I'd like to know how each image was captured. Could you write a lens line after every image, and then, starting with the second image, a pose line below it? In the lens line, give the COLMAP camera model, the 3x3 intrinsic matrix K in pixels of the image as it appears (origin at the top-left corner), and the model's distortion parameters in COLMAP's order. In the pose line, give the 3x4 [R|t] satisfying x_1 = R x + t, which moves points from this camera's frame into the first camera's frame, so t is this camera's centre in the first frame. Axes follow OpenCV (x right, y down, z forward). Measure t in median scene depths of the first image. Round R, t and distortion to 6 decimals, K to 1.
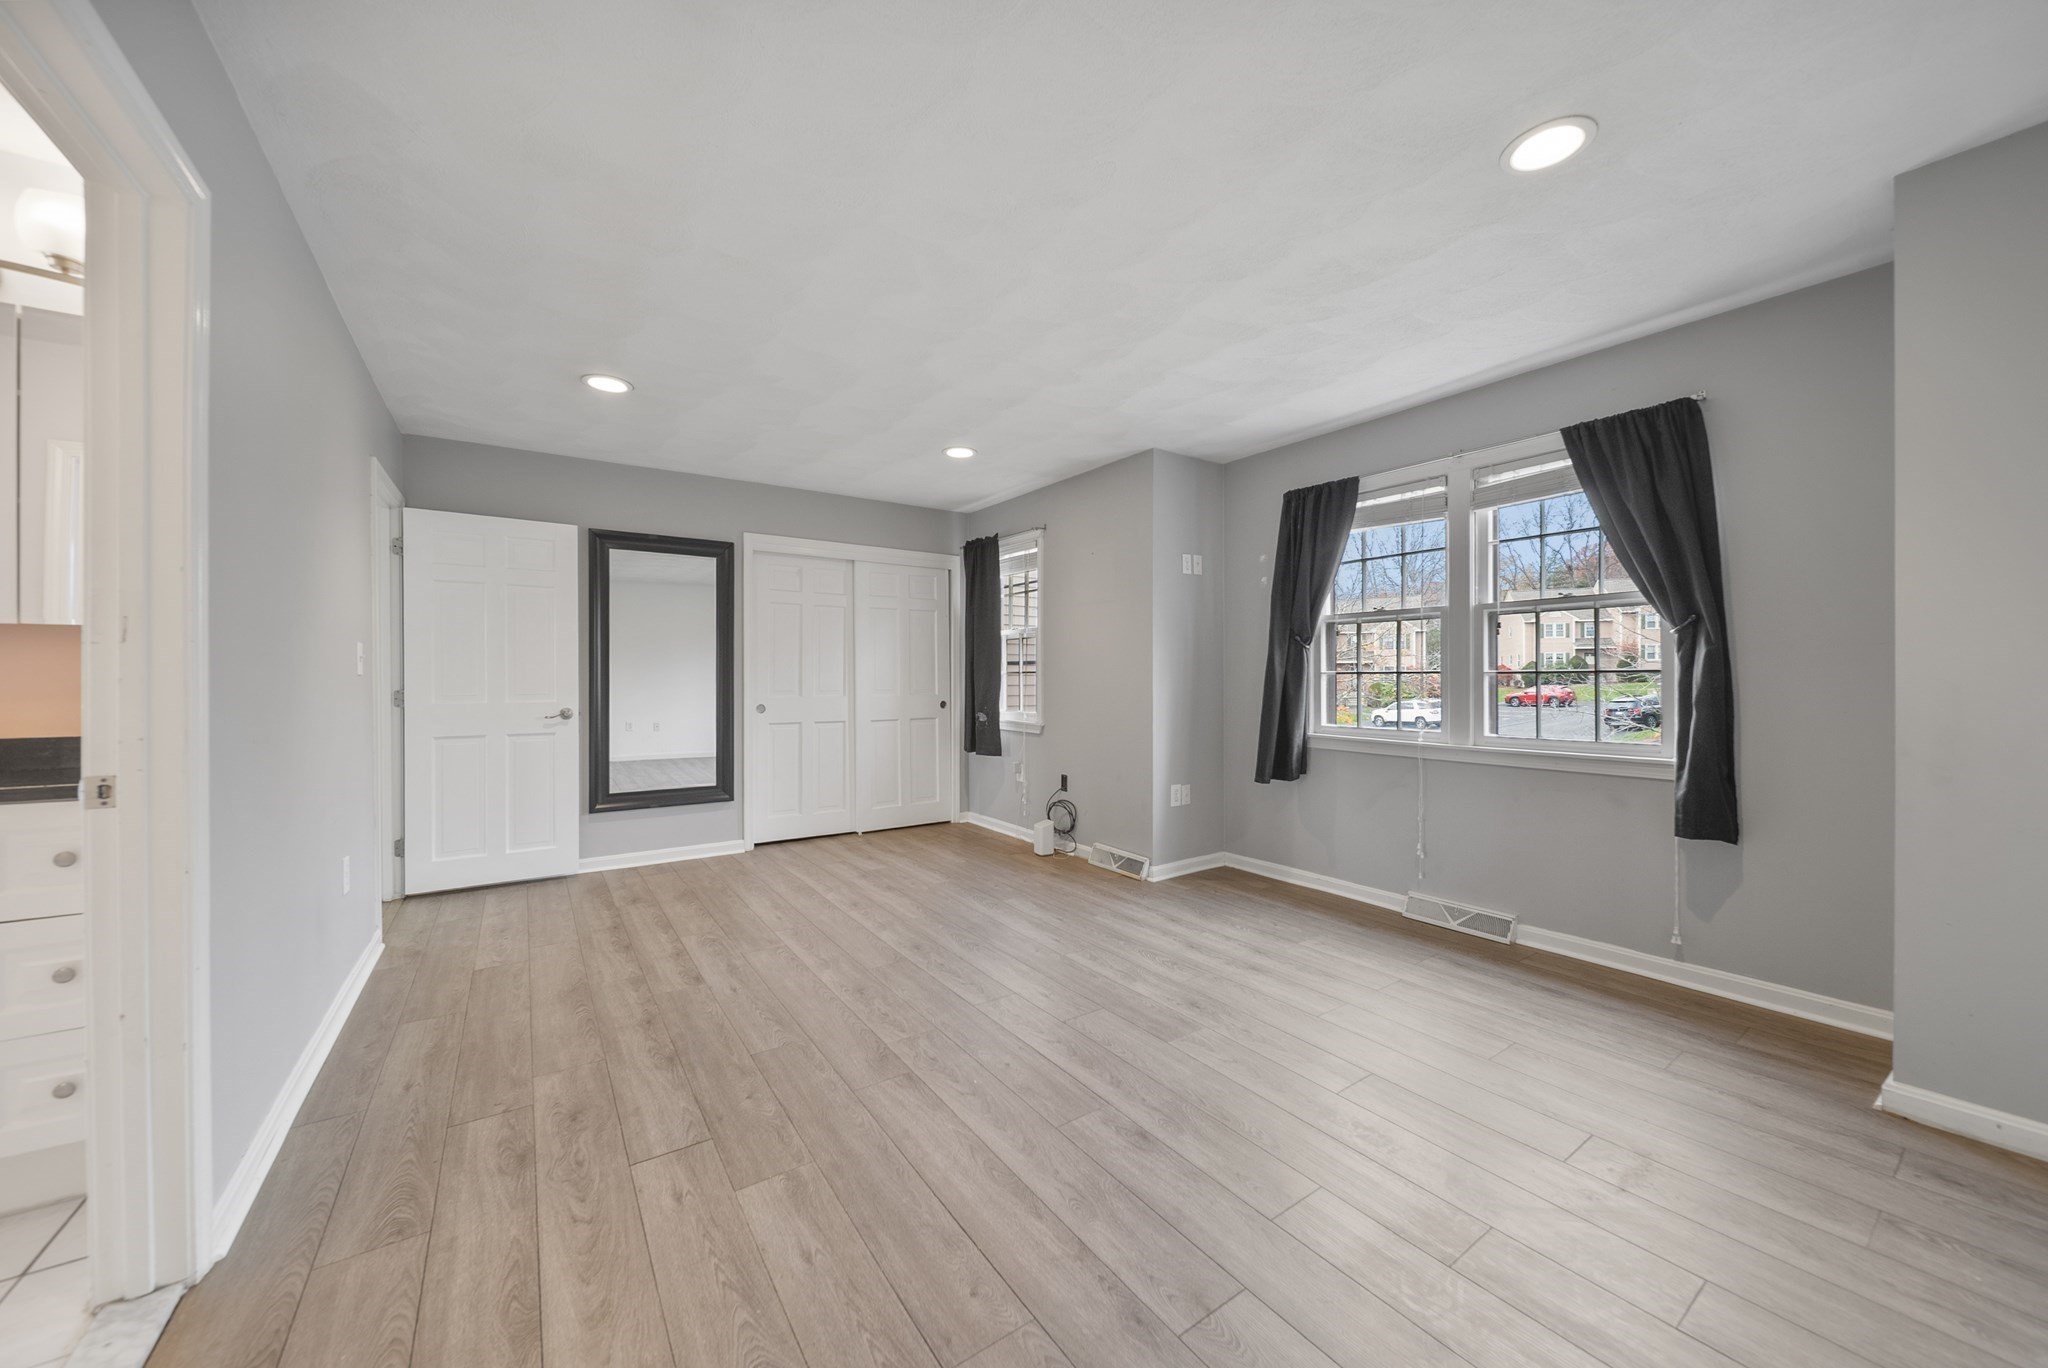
lens RADIAL K [[729.3, 0, 1024.0], [0, 729.3, 684.0], [0, 0, 1]] dist [-0.000604, -0.001252]
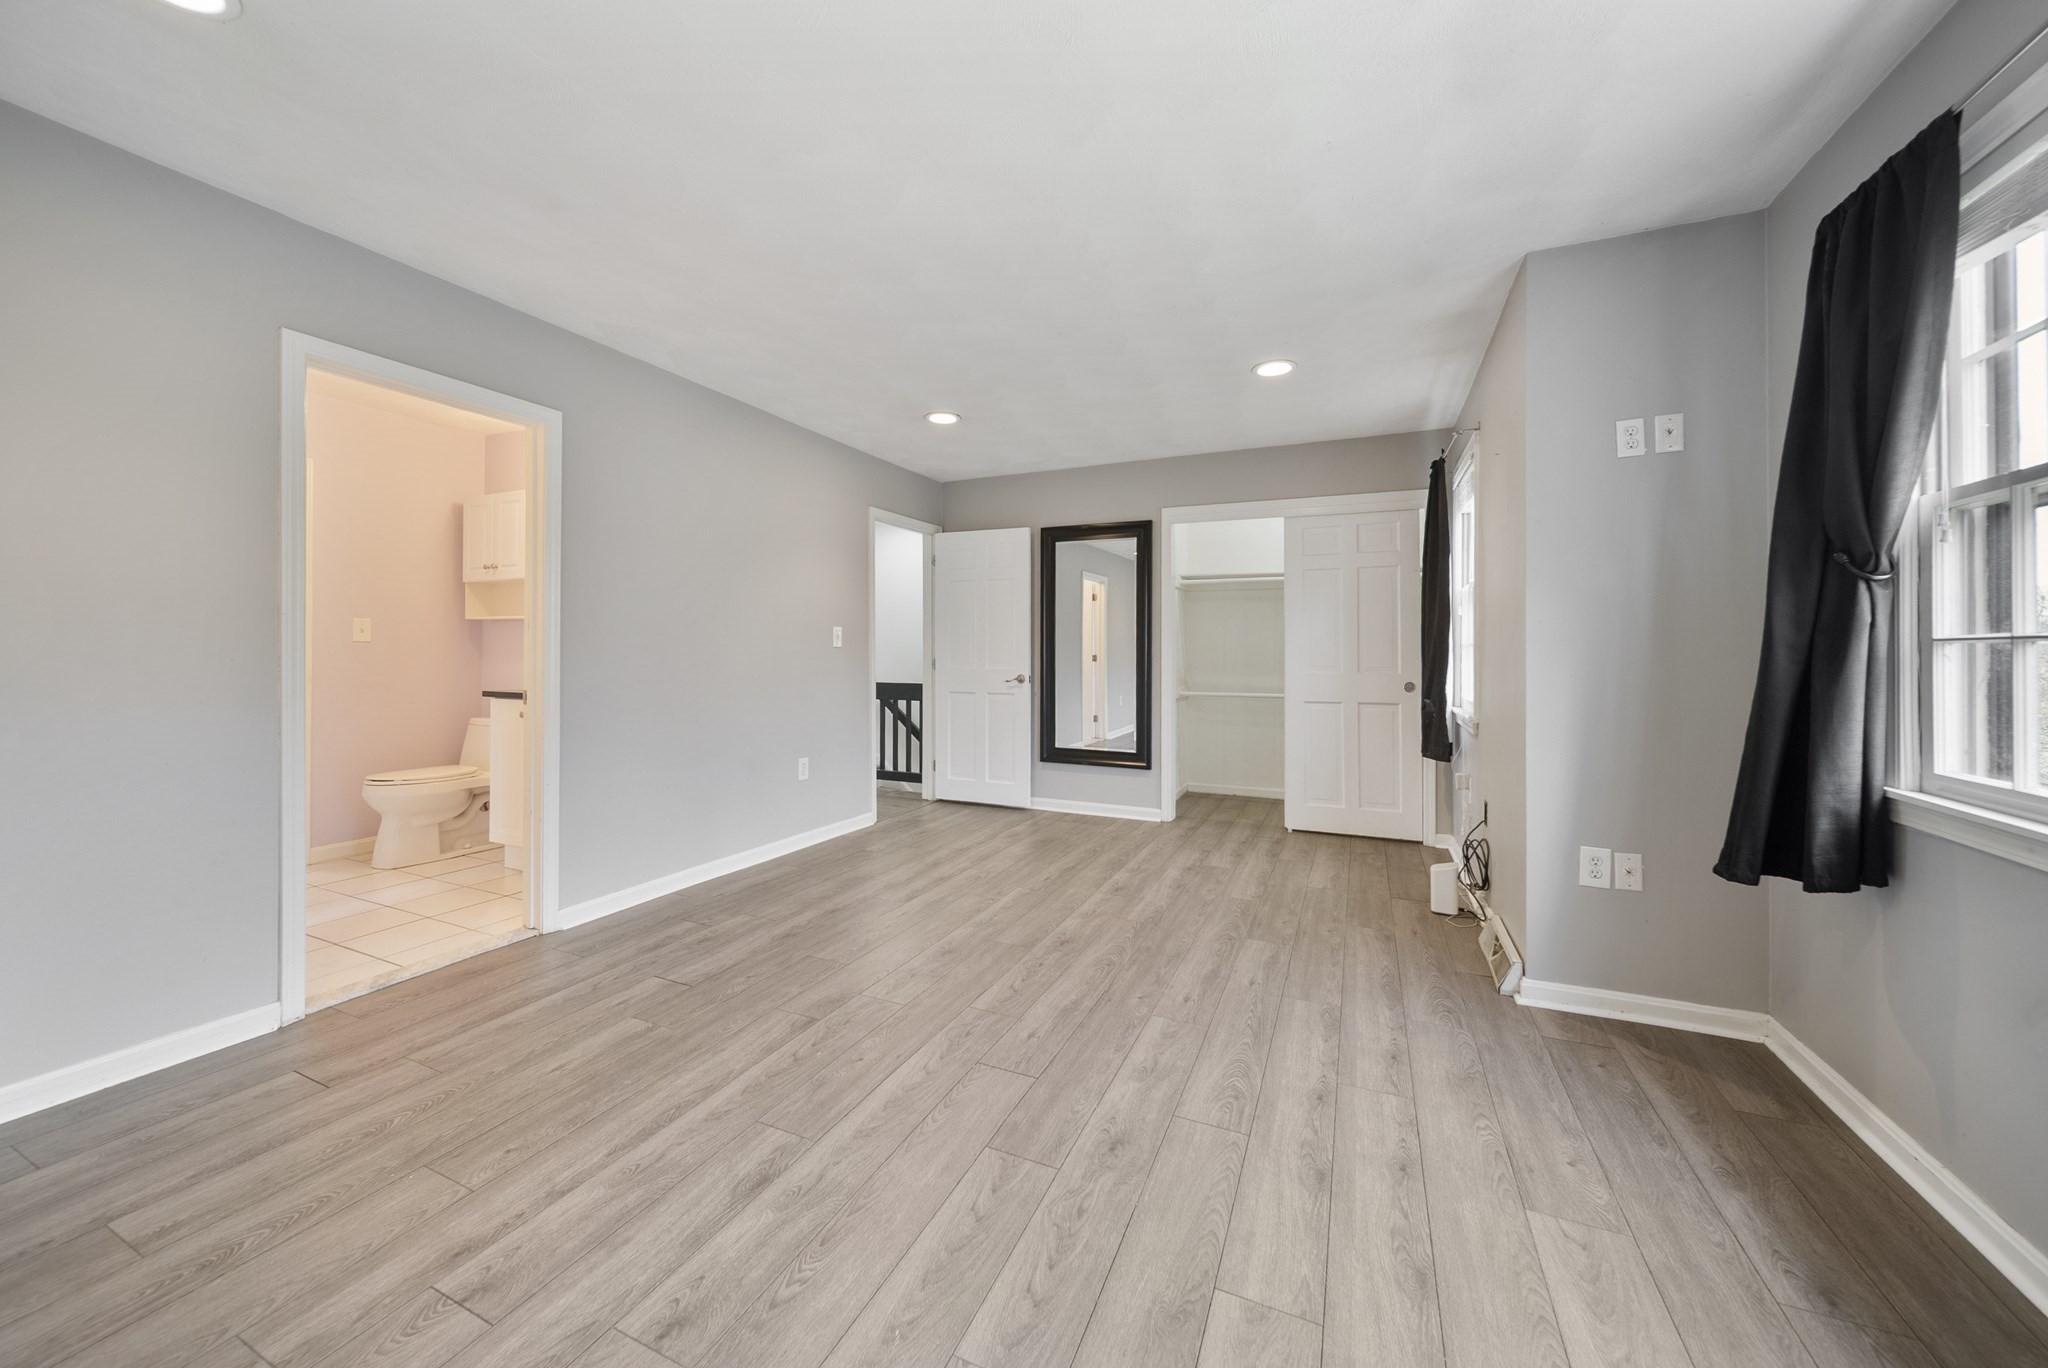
lens RADIAL K [[734.9, 0, 1030.9], [0, 734.9, 649.9], [0, 0, 1]] dist [-0.000417, -0.000043]
pose [[0.519725, 0.000359, -0.854333, 0.617613], [-0.011826, 0.999907, -0.006774, -0.000956], [0.854251, 0.013624, 0.519681, 0.472840]]
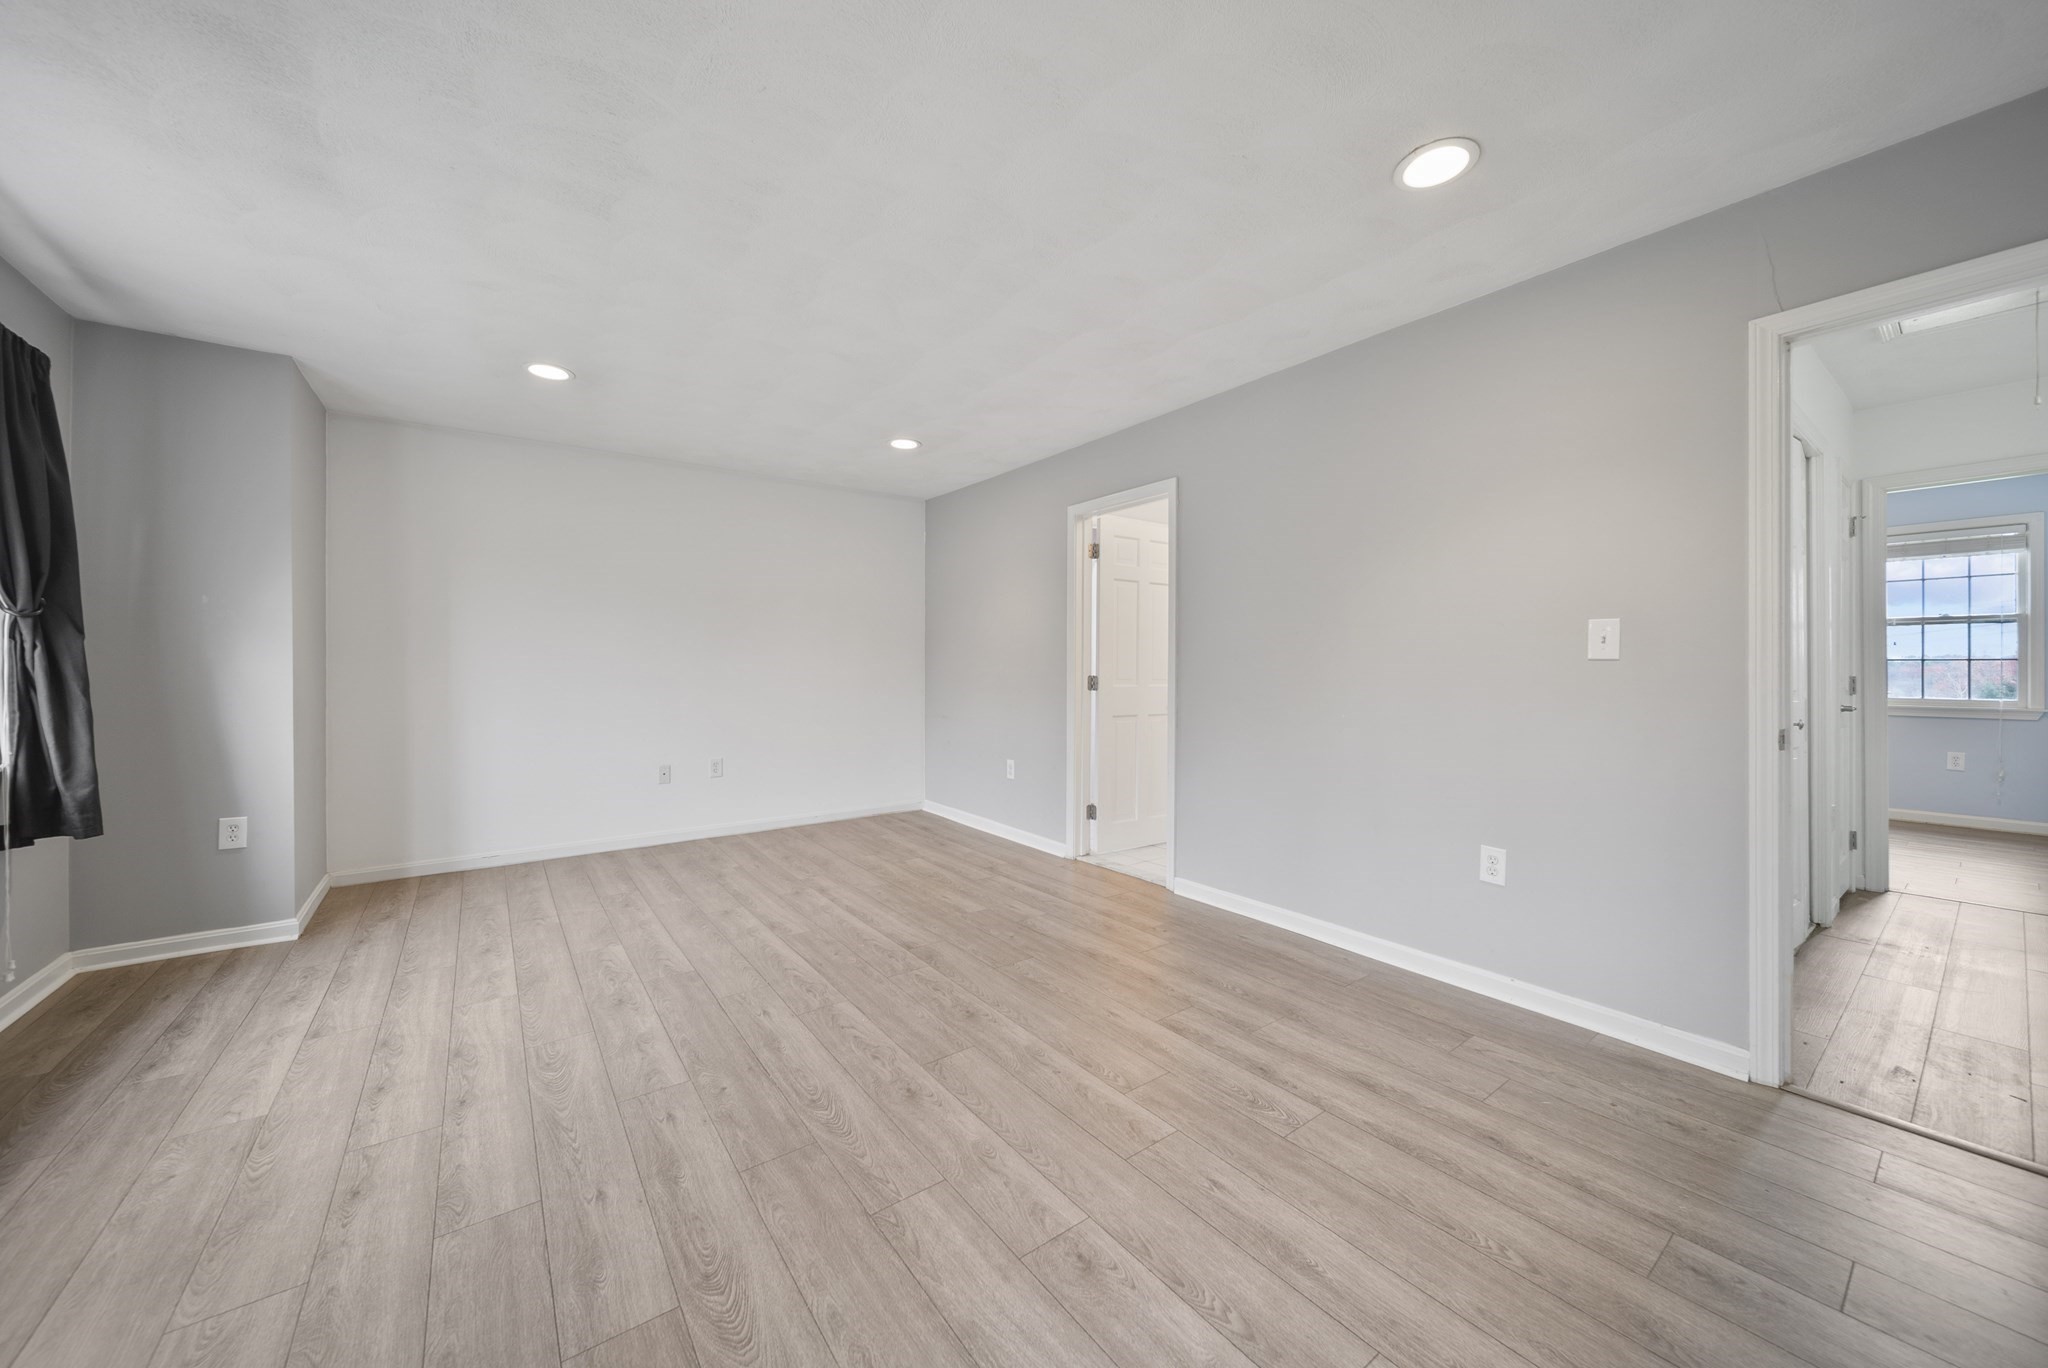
lens RADIAL K [[728.9, 0, 1022.0], [0, 728.9, 669.8], [0, 0, 1]] dist [-0.001125, -0.000529]
pose [[-0.999358, 0.002784, -0.035717, -0.218627], [0.002454, 0.999954, 0.009288, -0.009435], [0.035741, 0.009194, -0.999319, 1.612679]]
